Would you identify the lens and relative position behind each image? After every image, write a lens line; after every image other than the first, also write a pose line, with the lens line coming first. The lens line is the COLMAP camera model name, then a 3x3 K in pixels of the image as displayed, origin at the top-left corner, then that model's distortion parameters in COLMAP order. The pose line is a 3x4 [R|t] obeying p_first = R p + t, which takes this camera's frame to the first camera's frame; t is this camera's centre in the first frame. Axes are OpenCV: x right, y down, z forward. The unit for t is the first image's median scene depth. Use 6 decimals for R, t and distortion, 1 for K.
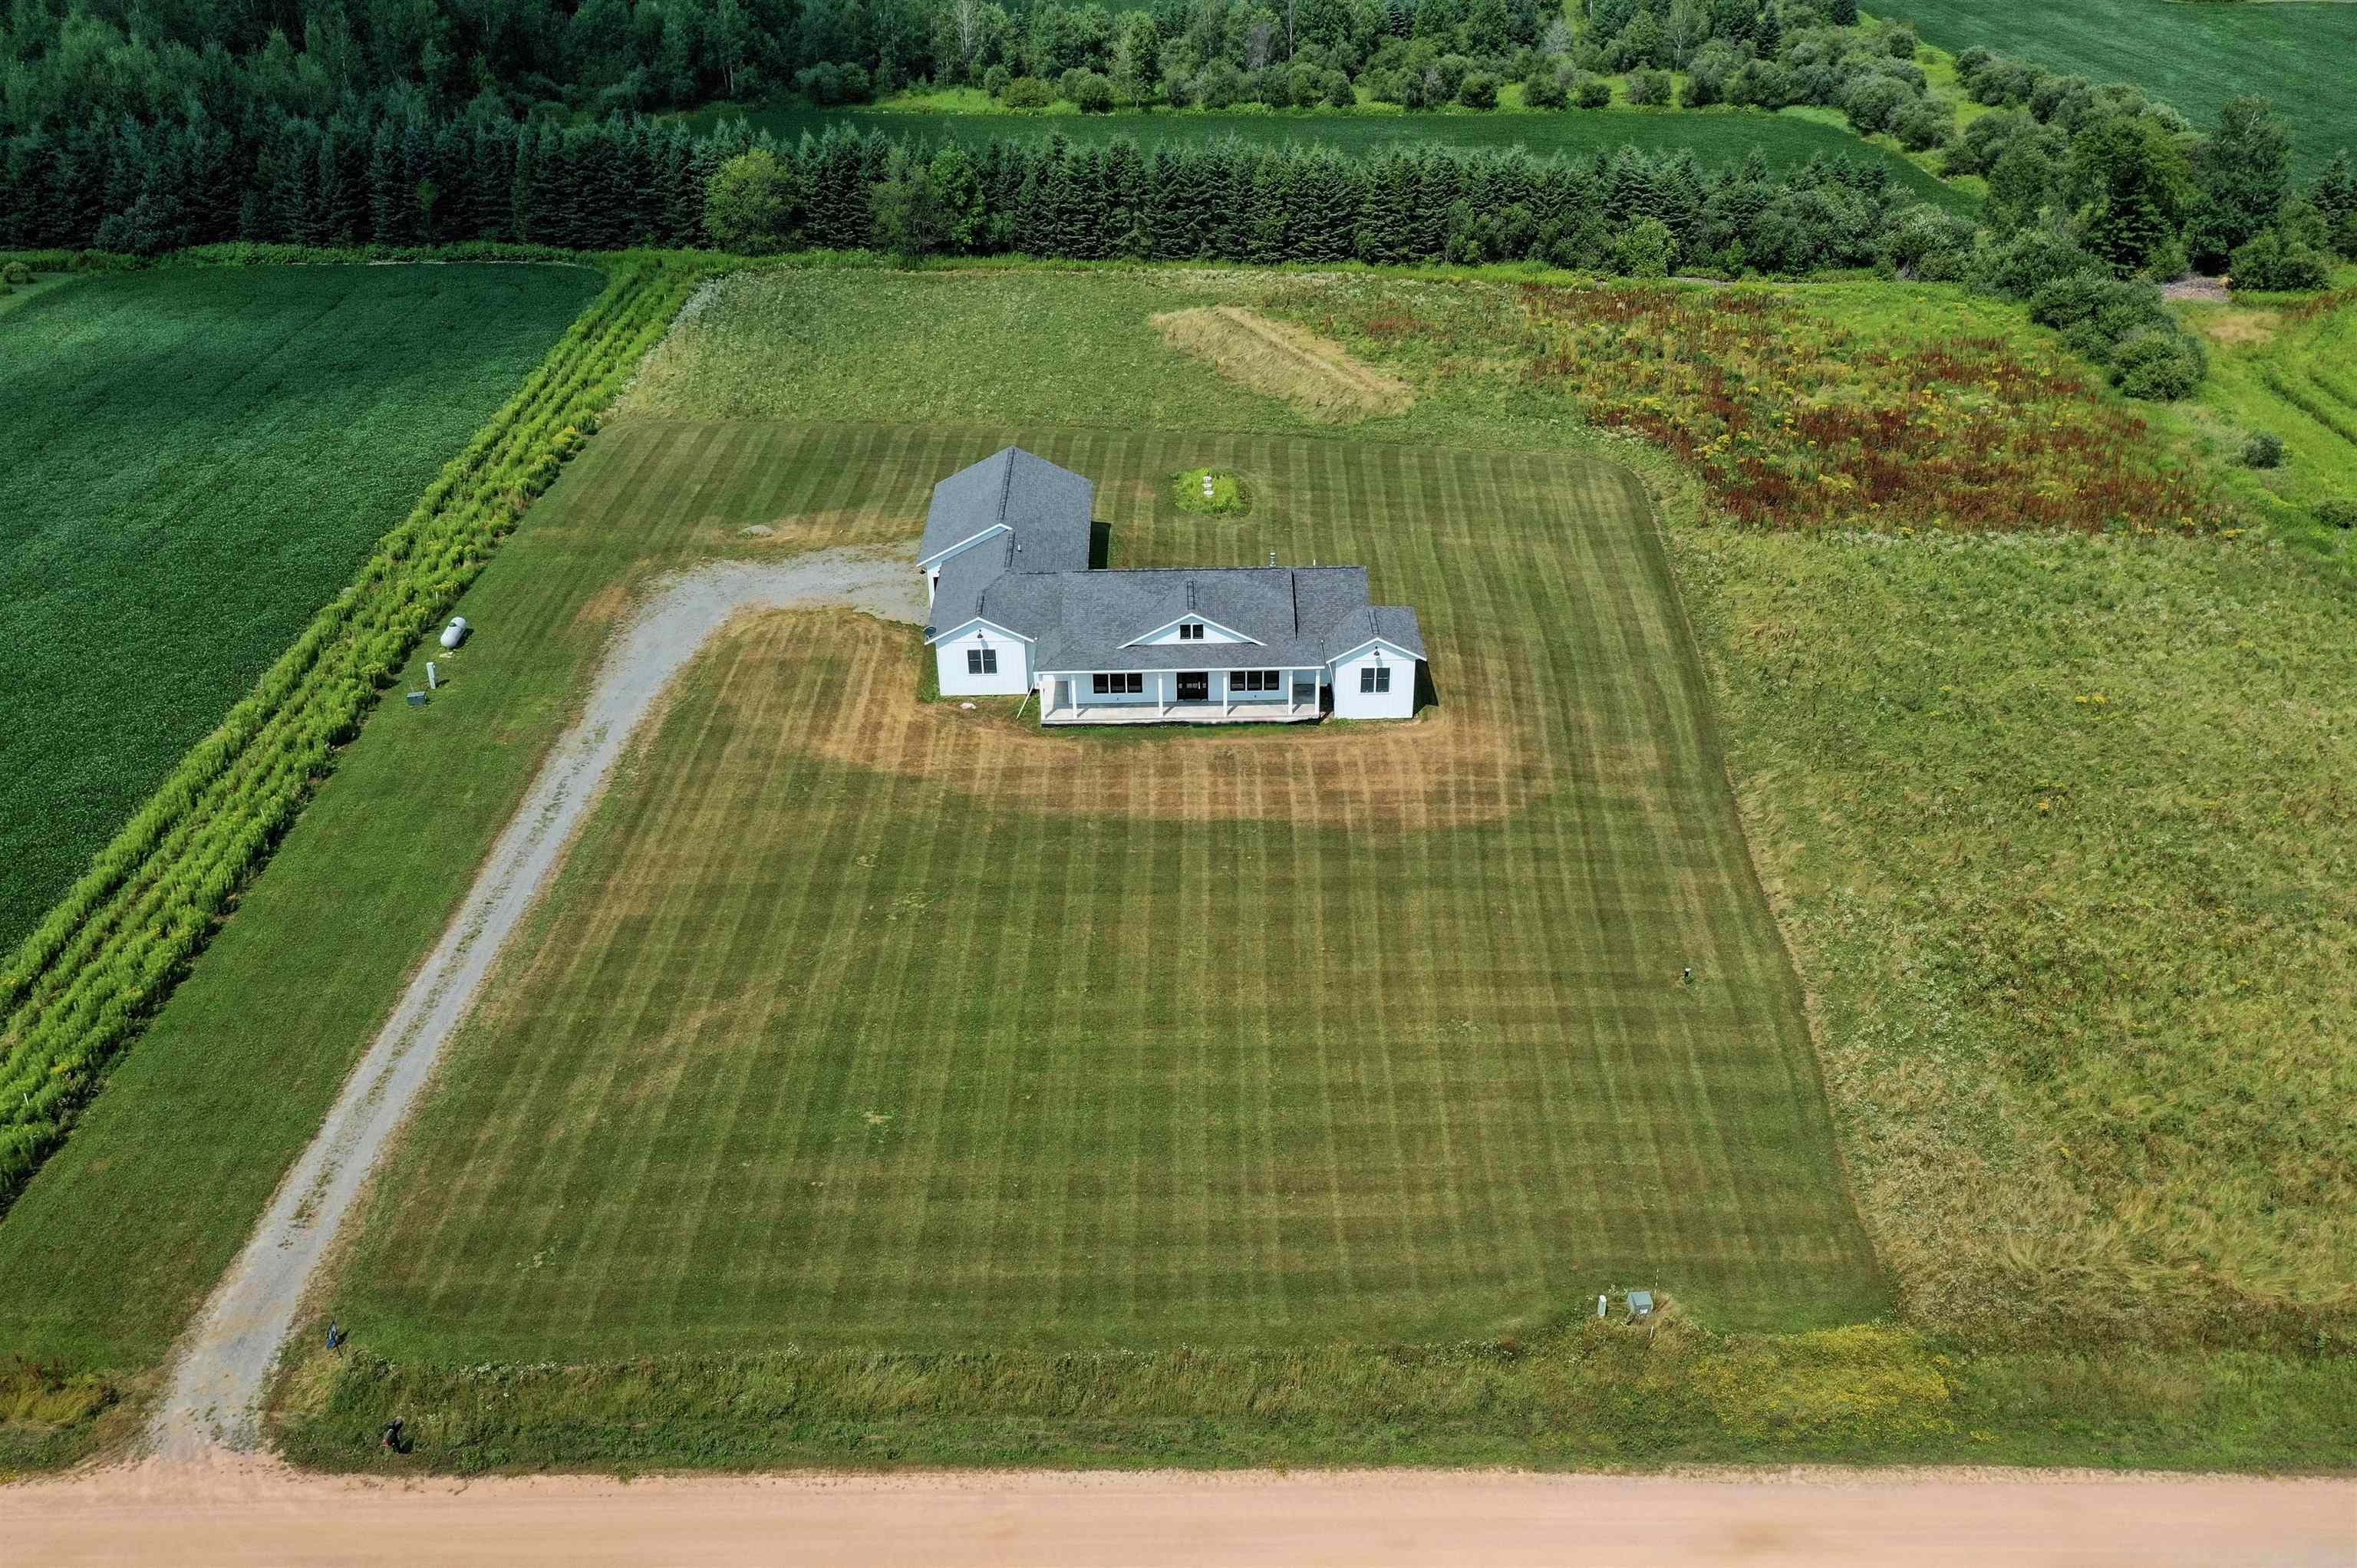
lens RADIAL K [[1872.7, 0, 1176.8], [0, 1872.7, 771.5], [0, 0, 1]] dist [0.033785, -0.010546]
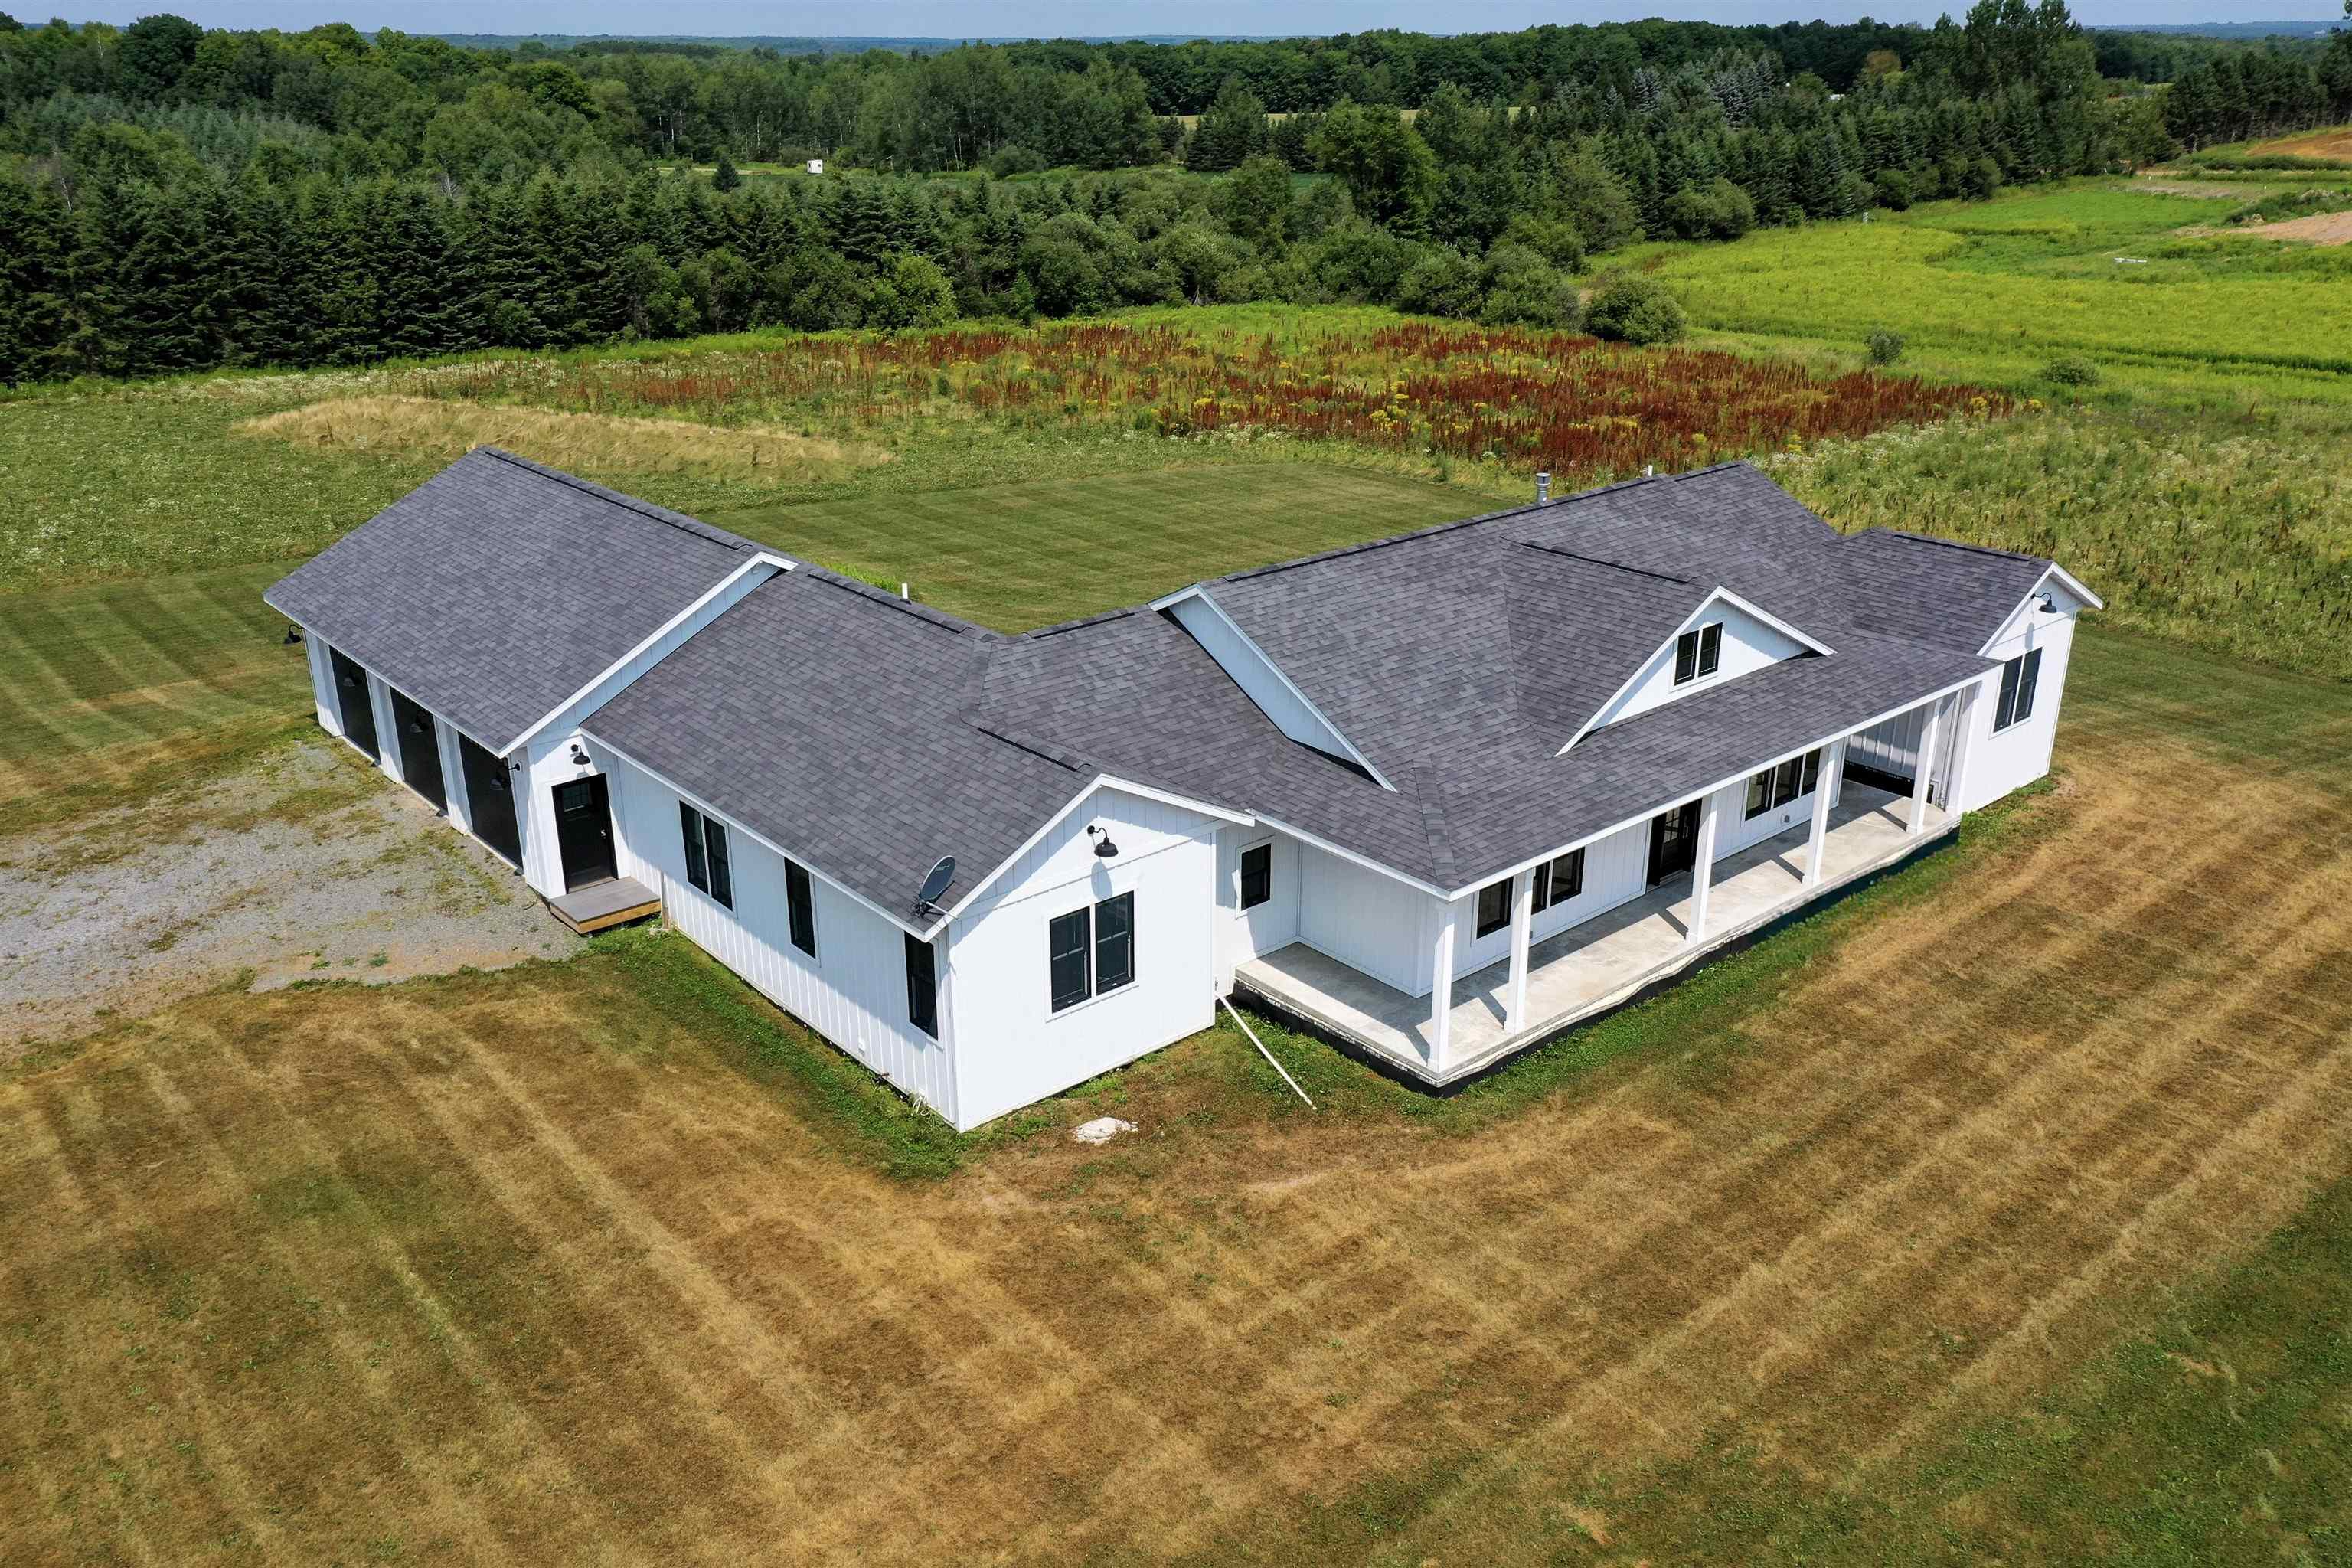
lens RADIAL K [[1868.9, 0, 1174.3], [0, 1868.9, 771.5], [0, 0, 1]] dist [0.033785, -0.010546]
pose [[0.770679, -0.220745, 0.597767, -0.136263], [0.318199, 0.946067, -0.060876, -0.034545], [-0.552090, 0.237124, 0.799355, 0.427142]]
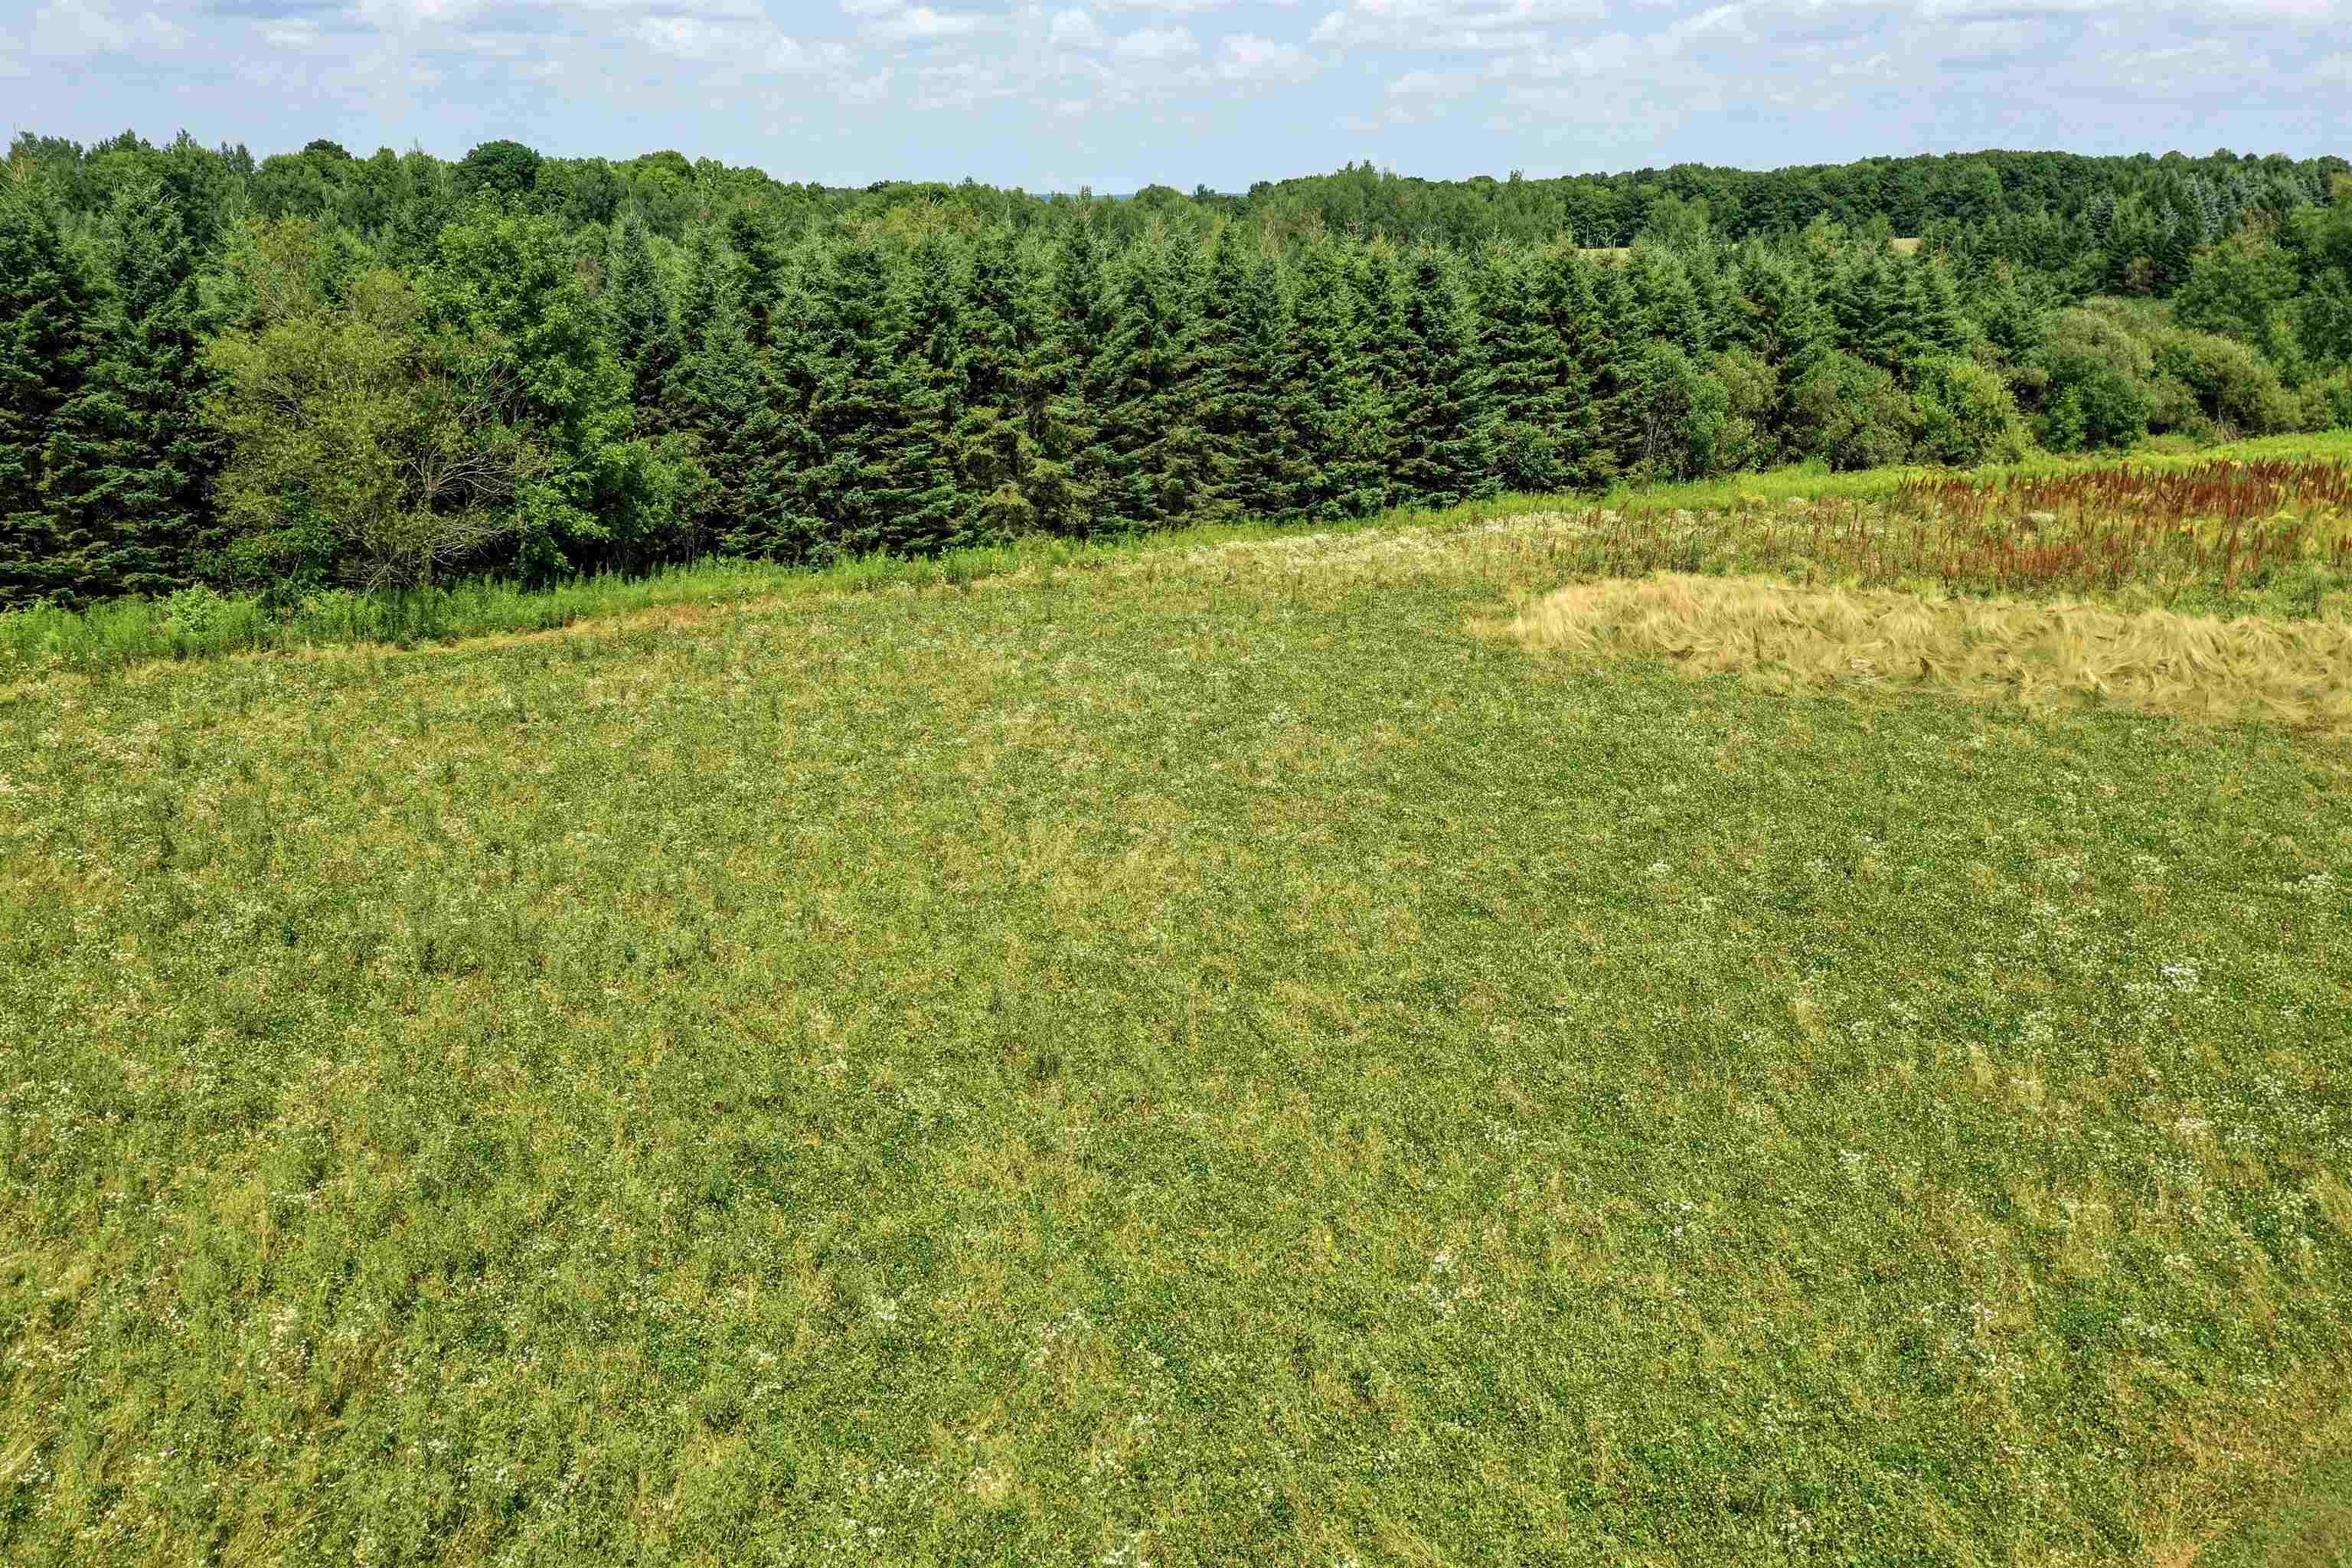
lens RADIAL K [[1868.9, 0, 1174.3], [0, 1868.9, 771.5], [0, 0, 1]] dist [0.033785, -0.010546]
pose [[0.805577, -0.163437, 0.569504, -0.209451], [0.296662, 0.943299, -0.148927, -0.179069], [-0.512872, 0.288922, 0.808385, 0.737622]]
